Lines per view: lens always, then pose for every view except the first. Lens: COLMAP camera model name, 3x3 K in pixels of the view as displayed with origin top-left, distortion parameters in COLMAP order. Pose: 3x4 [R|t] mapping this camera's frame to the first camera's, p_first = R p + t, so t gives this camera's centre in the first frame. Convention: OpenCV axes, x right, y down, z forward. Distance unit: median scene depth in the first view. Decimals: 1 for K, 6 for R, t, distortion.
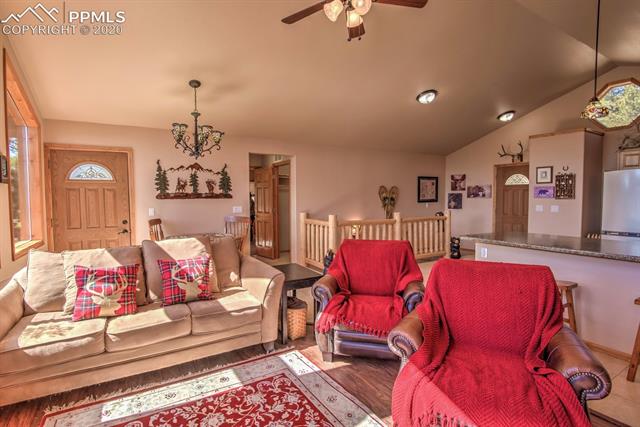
lens RADIAL K [[320.4, 0, 318.5], [0, 320.4, 214.2], [0, 0, 1]] dist [-0.019270, -0.000397]
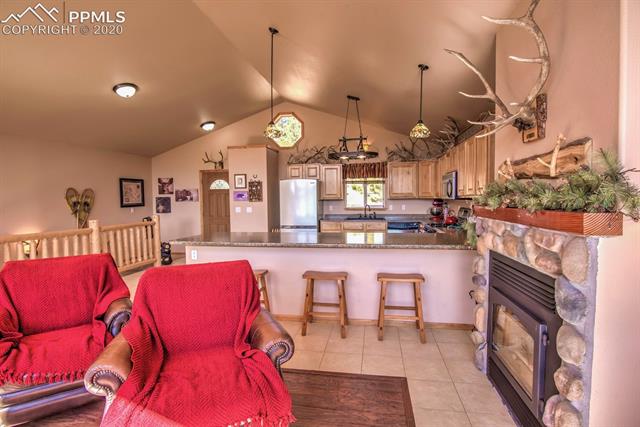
lens RADIAL K [[320.4, 0, 318.5], [0, 320.4, 214.2], [0, 0, 1]] dist [-0.019270, -0.000397]
pose [[0.657112, -0.040352, 0.752712, 0.015361], [0.049118, 0.998736, 0.010661, -0.001353], [-0.752191, 0.029966, 0.658263, 0.019339]]
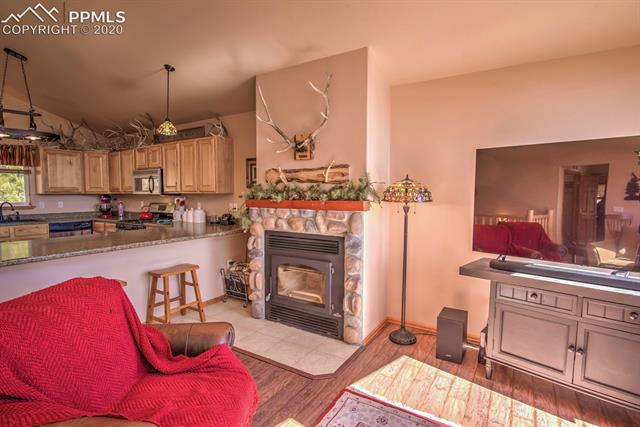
lens RADIAL K [[320.4, 0, 318.5], [0, 320.4, 214.2], [0, 0, 1]] dist [-0.019270, -0.000397]
pose [[-0.443644, -0.058709, 0.894278, -0.116838], [0.048987, 0.994772, 0.089608, -0.020365], [-0.894863, 0.083562, -0.438449, 0.340572]]
